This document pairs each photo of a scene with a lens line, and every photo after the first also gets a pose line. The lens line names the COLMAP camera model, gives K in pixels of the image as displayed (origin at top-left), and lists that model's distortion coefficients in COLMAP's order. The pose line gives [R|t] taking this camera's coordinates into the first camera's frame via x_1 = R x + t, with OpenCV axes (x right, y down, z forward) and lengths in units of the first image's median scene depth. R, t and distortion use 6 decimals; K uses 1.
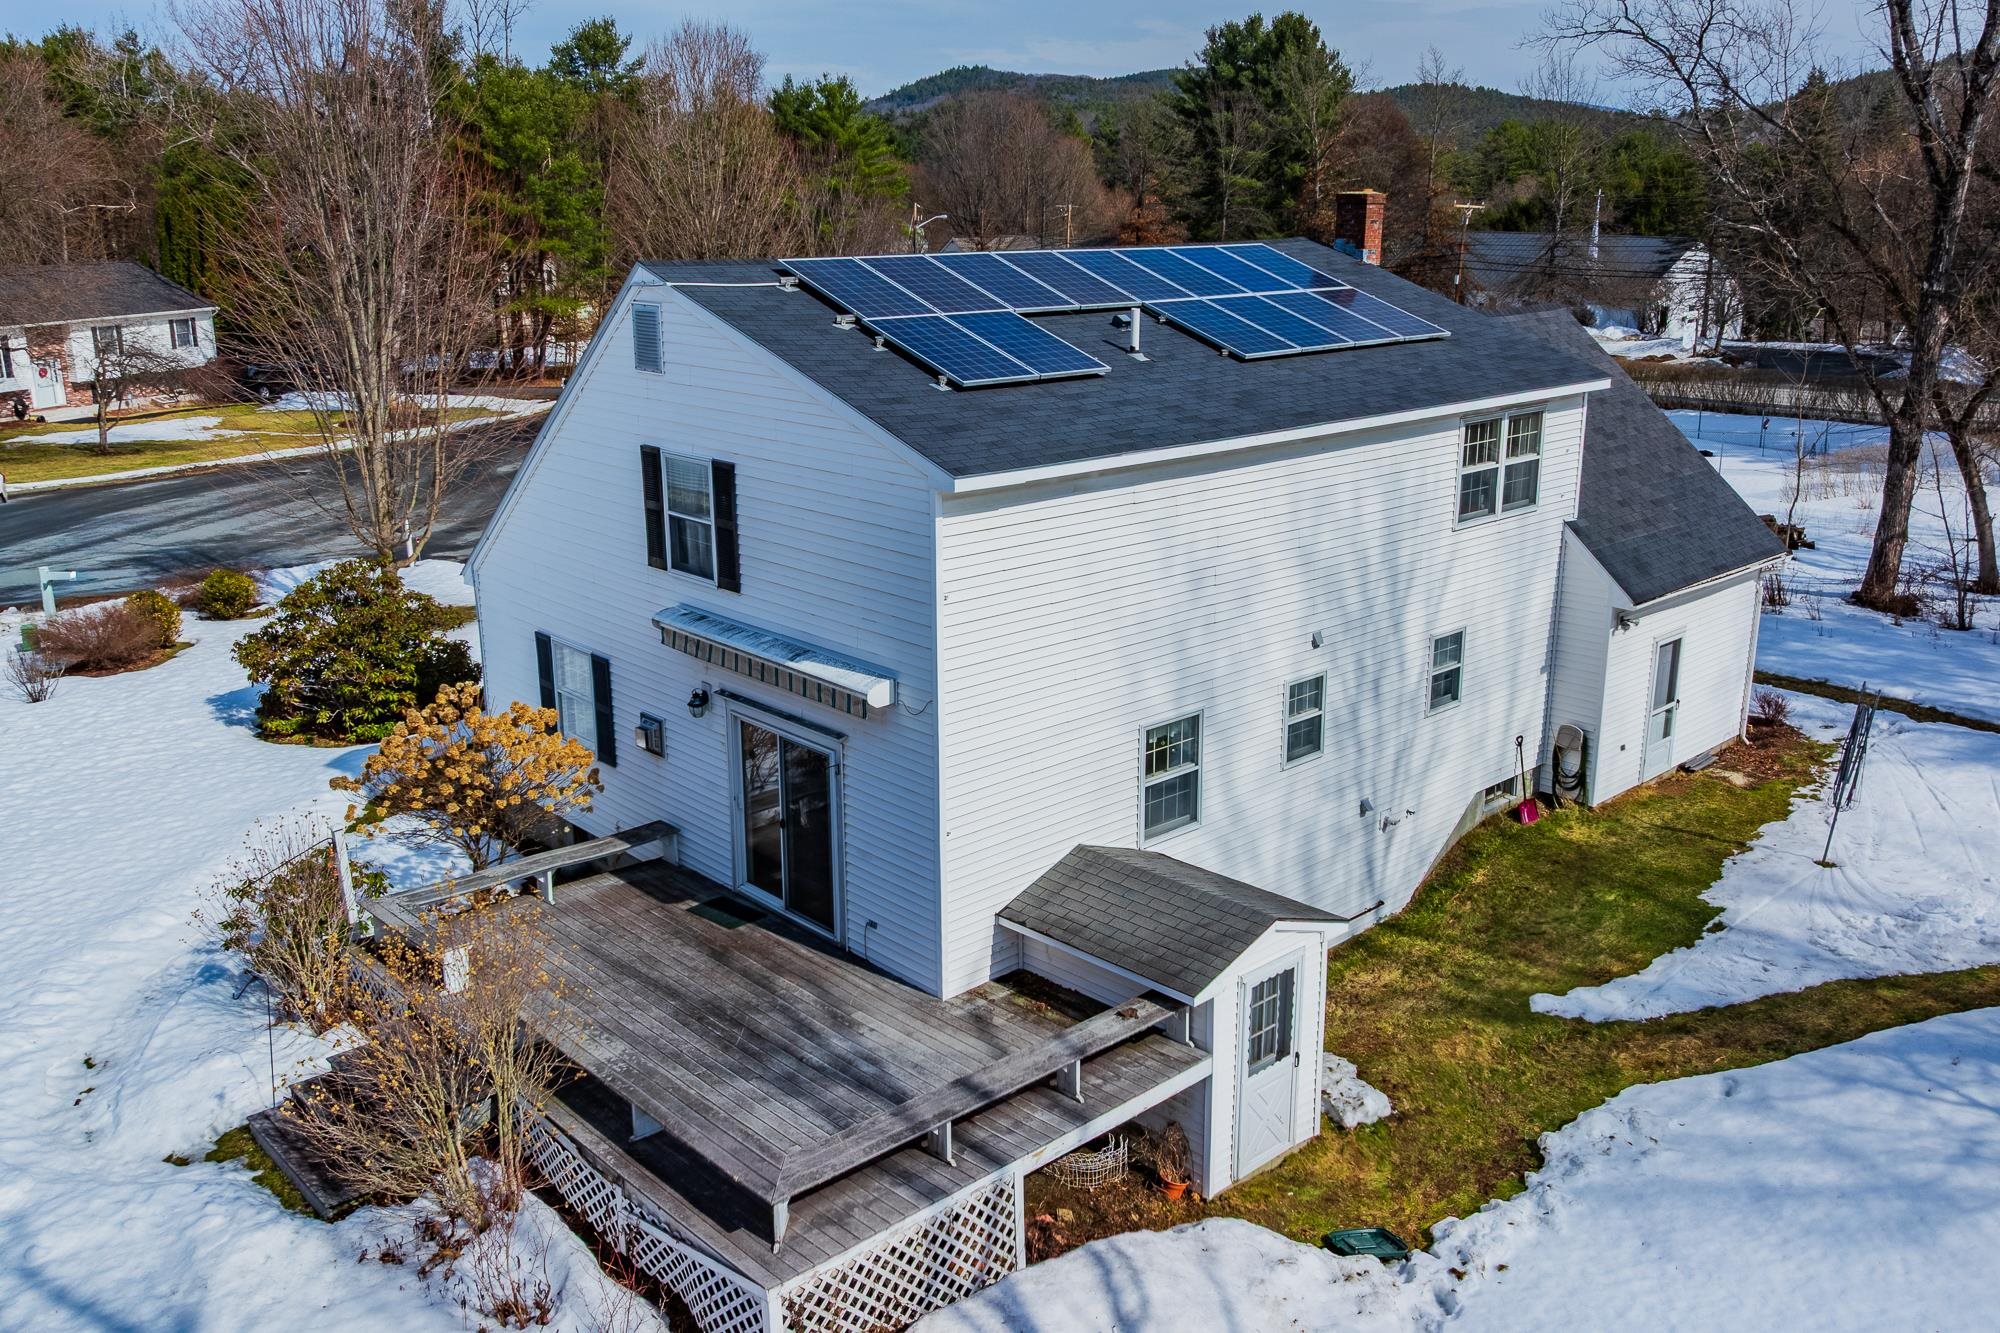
lens RADIAL K [[1675.0, 0, 1005.8], [0, 1675.0, 662.5], [0, 0, 1]] dist [-0.020706, -0.010028]
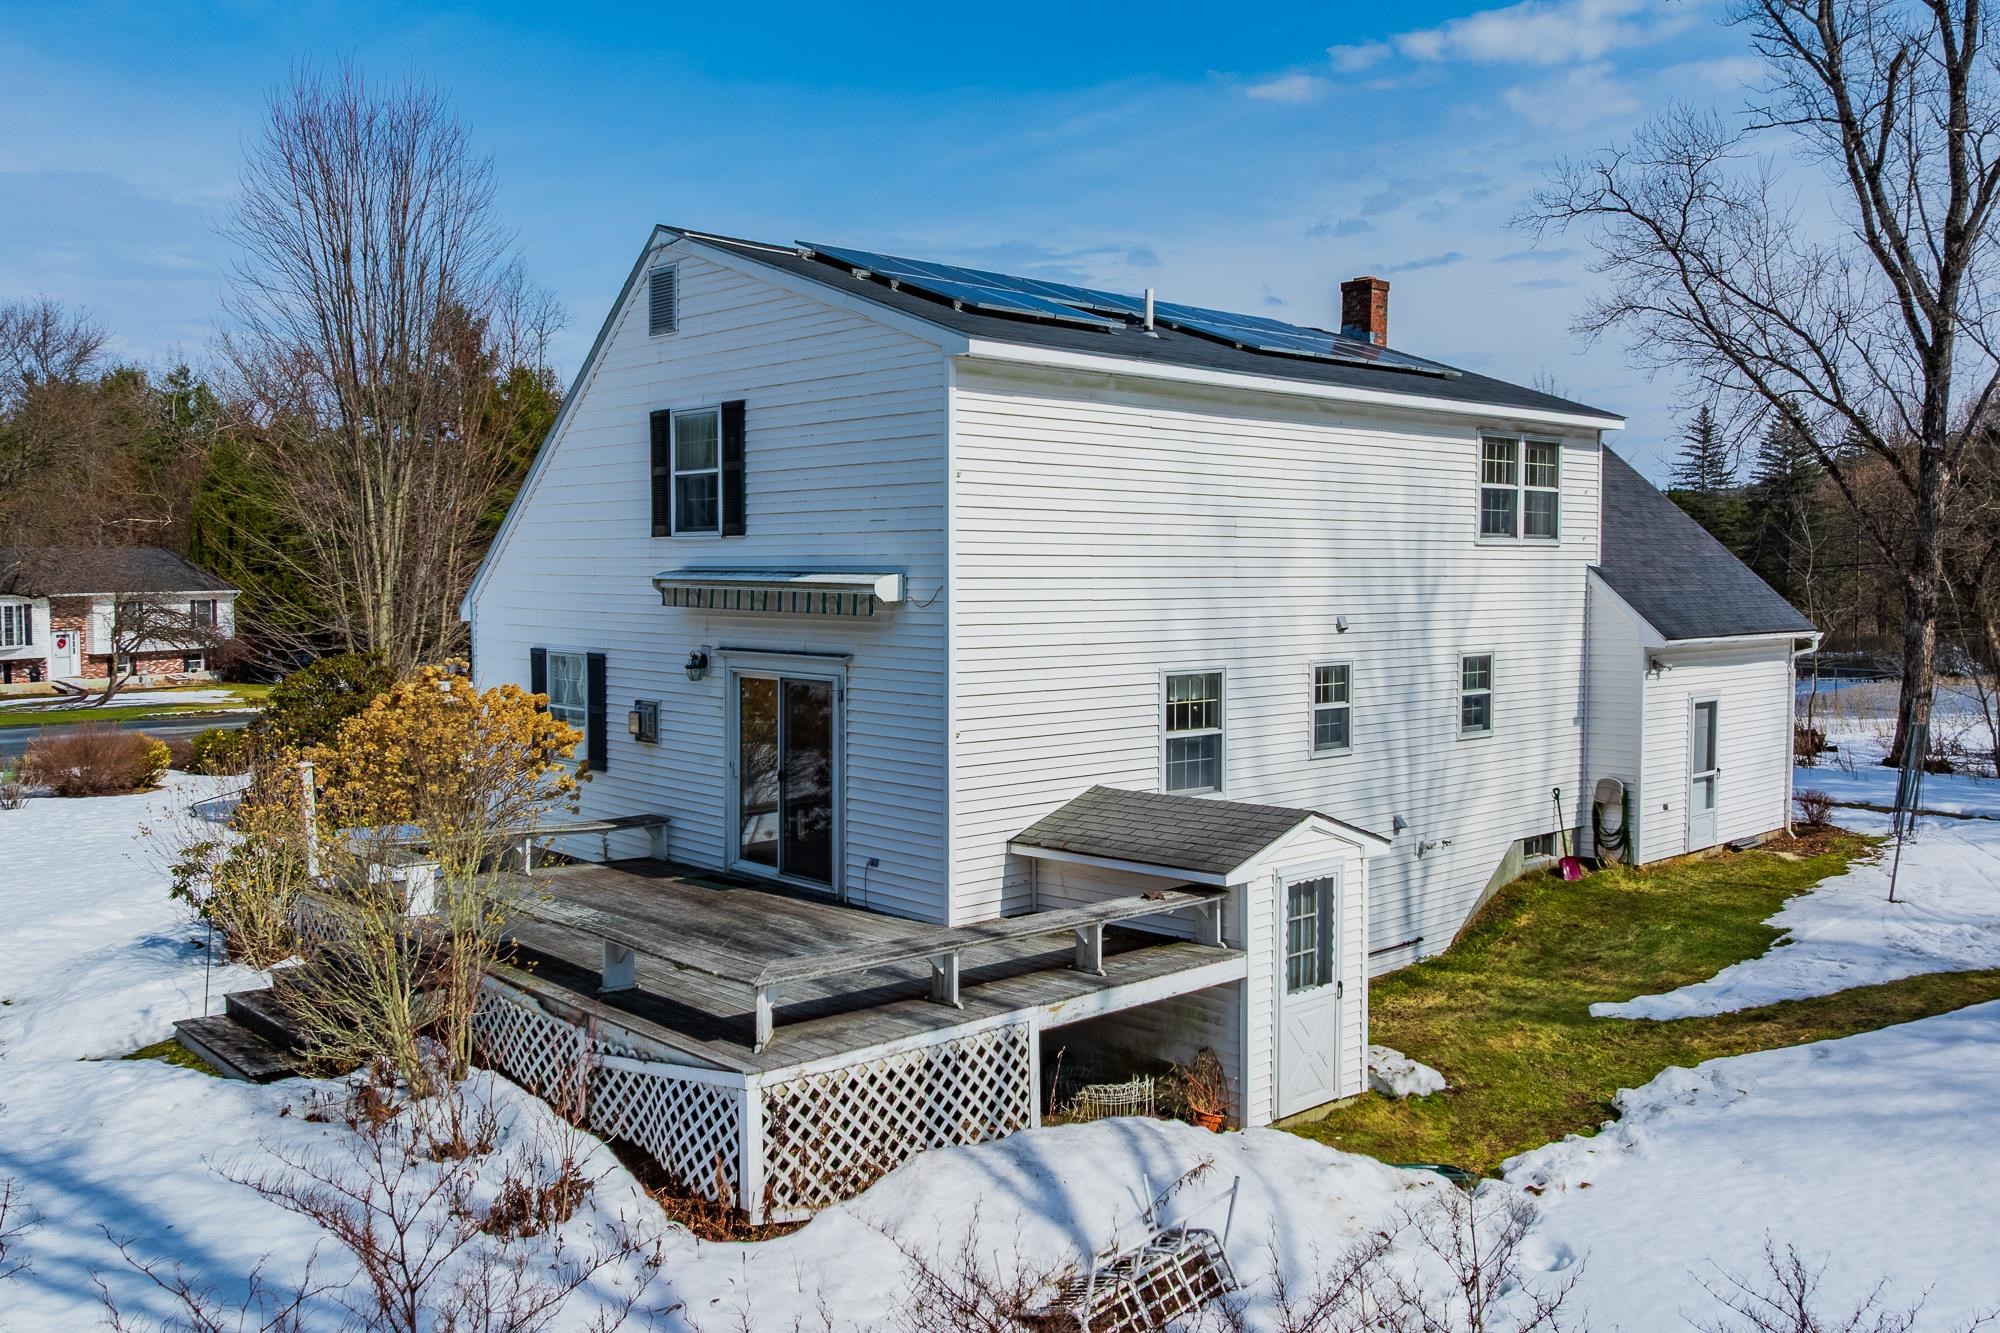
lens RADIAL K [[1675.0, 0, 1004.5], [0, 1675.0, 663.4], [0, 0, 1]] dist [-0.020706, -0.010028]
pose [[0.999973, 0.005849, -0.004368, -0.003893], [-0.006665, 0.975575, -0.219565, 0.237505], [0.002977, 0.219588, 0.975588, 0.070448]]
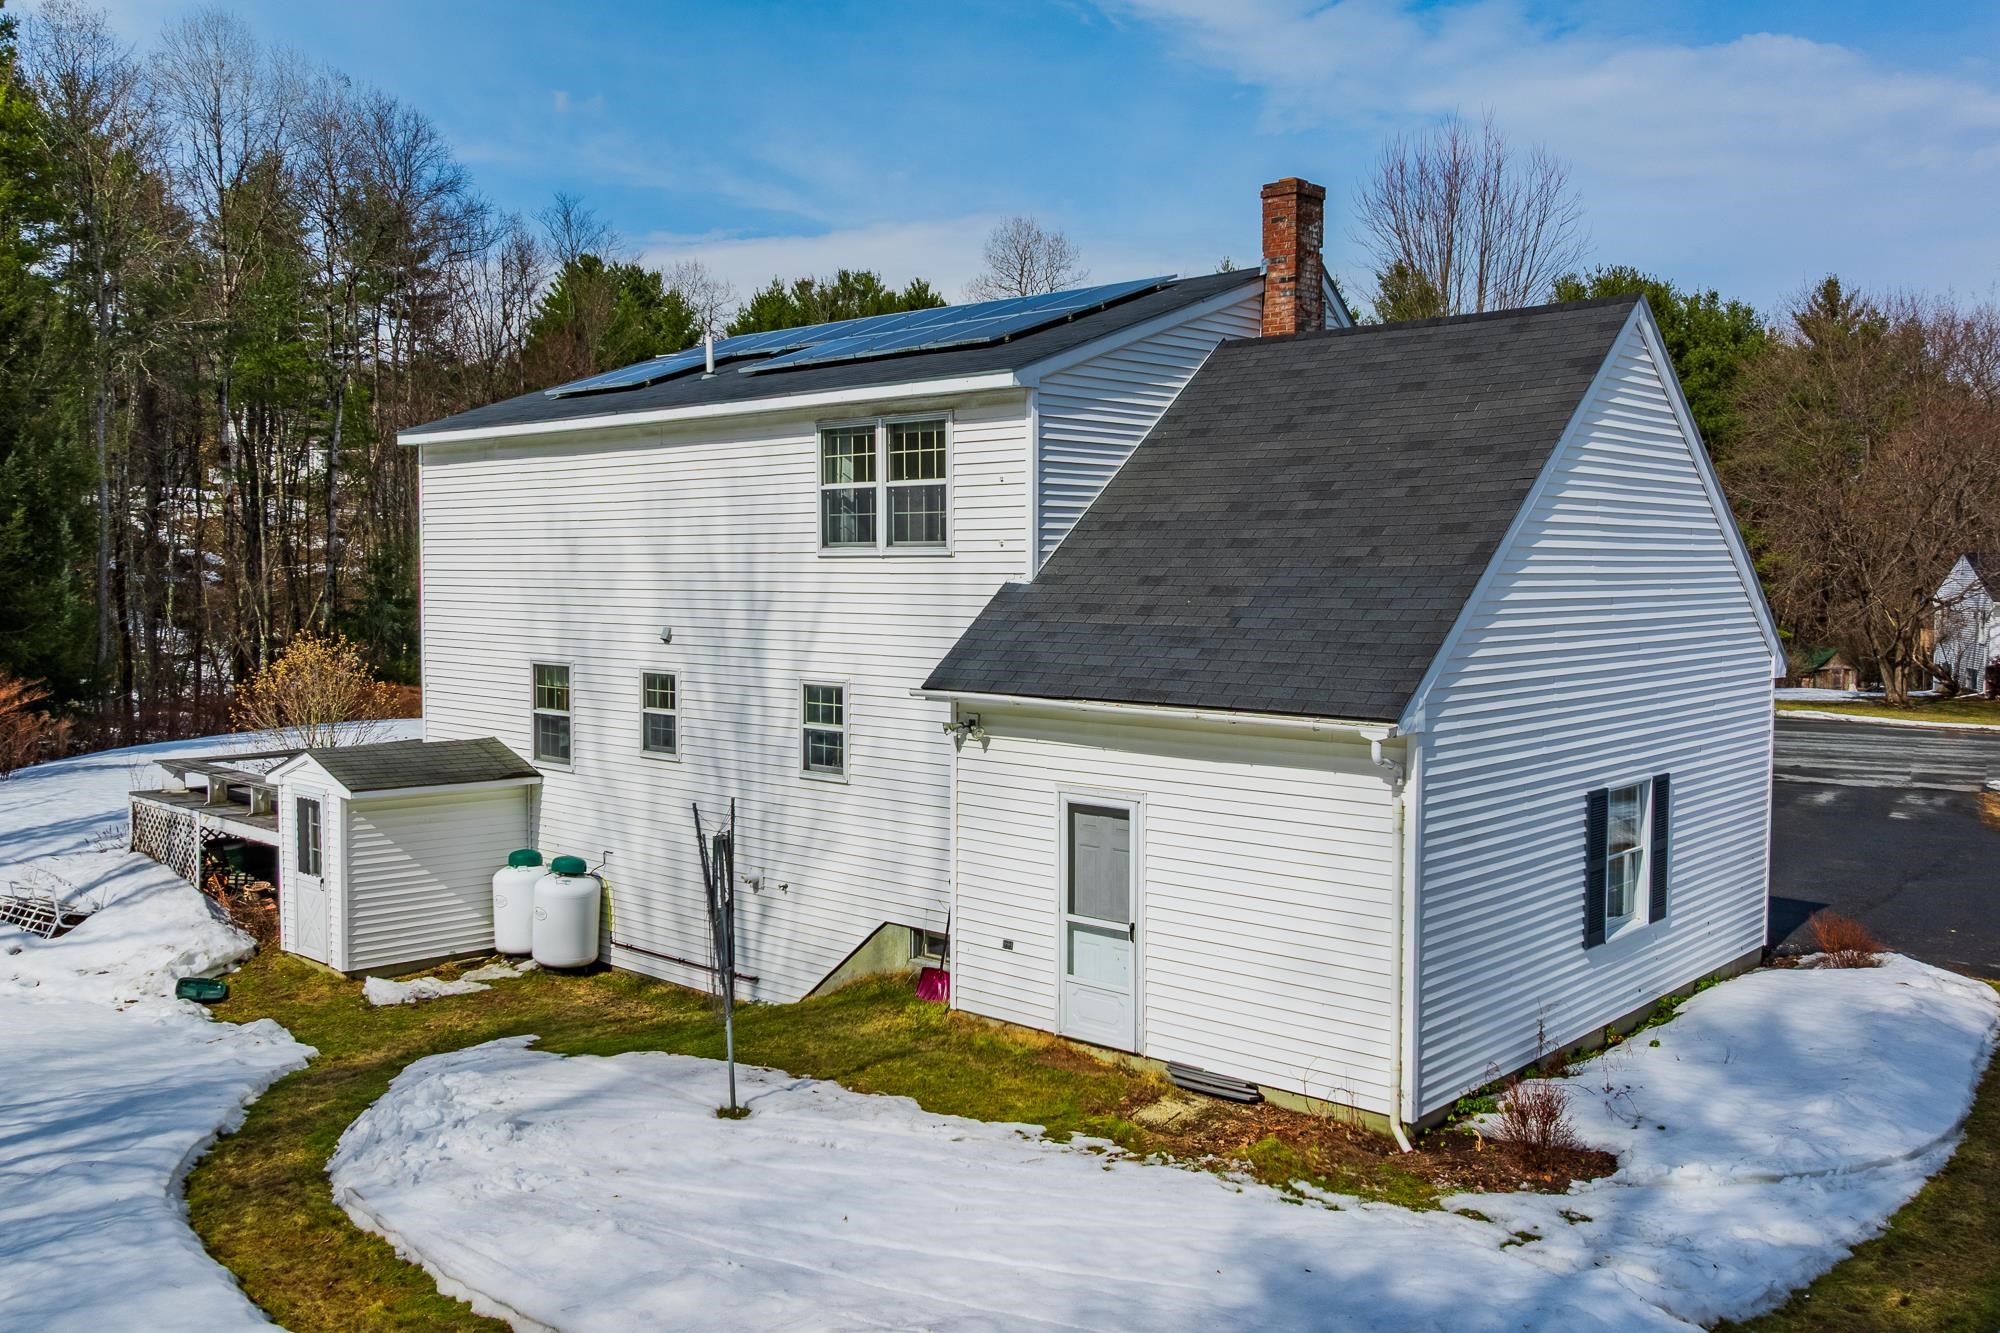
lens RADIAL K [[1675.0, 0, 1011.7], [0, 1675.0, 664.5], [0, 0, 1]] dist [-0.020706, -0.010028]
pose [[0.083174, 0.060544, -0.994694, 1.299309], [-0.278792, 0.959710, 0.035103, -0.096840], [0.956743, 0.274393, 0.096702, 1.189426]]
